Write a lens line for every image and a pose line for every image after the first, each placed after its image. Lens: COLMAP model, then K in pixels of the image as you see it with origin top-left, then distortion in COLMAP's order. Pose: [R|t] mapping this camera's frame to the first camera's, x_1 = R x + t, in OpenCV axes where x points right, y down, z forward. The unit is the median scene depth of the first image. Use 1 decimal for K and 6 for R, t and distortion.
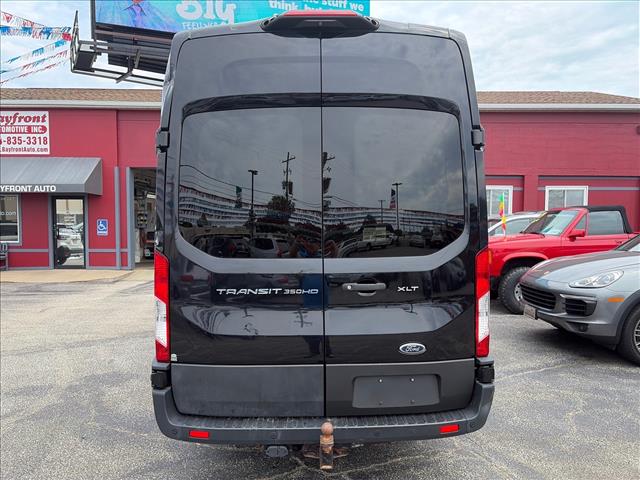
lens RADIAL K [[489.9, 0, 322.9], [0, 489.9, 249.1], [0, 0, 1]] dist [0.043527, -0.056844]
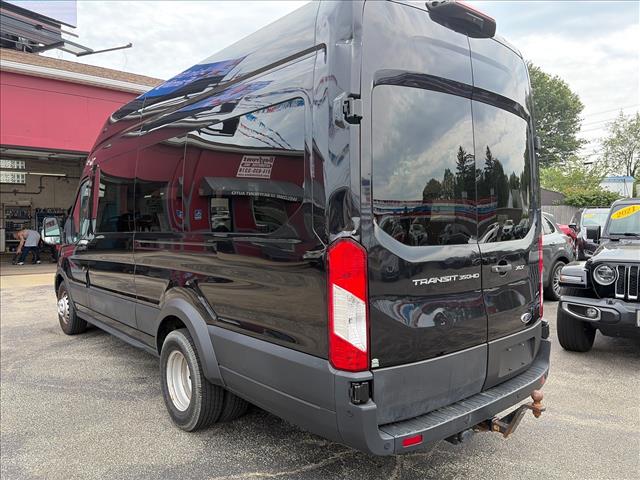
lens RADIAL K [[489.9, 0, 322.9], [0, 489.9, 249.1], [0, 0, 1]] dist [0.043527, -0.056844]
pose [[0.773293, -0.032879, 0.633195, -0.922423], [0.030146, 0.999432, 0.015080, 0.004280], [-0.633331, 0.007427, 0.773845, 0.390815]]
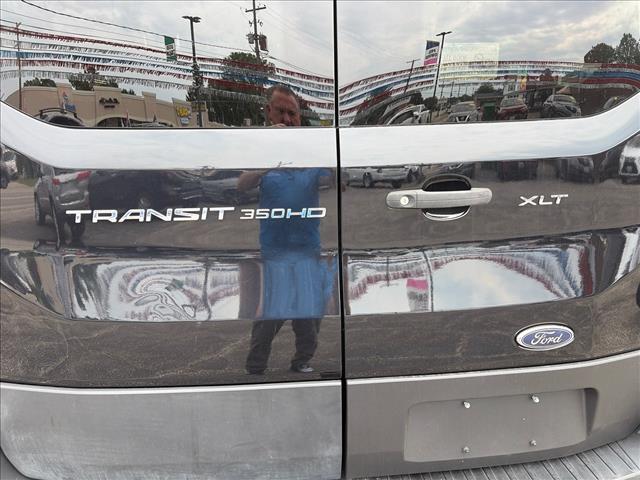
lens RADIAL K [[489.9, 0, 322.9], [0, 489.9, 249.1], [0, 0, 1]] dist [0.043527, -0.056844]
pose [[0.998852, -0.022577, 0.042240, -0.029479], [0.013482, 0.978804, 0.204355, 0.033791], [-0.045959, -0.203551, 0.977985, 0.595075]]
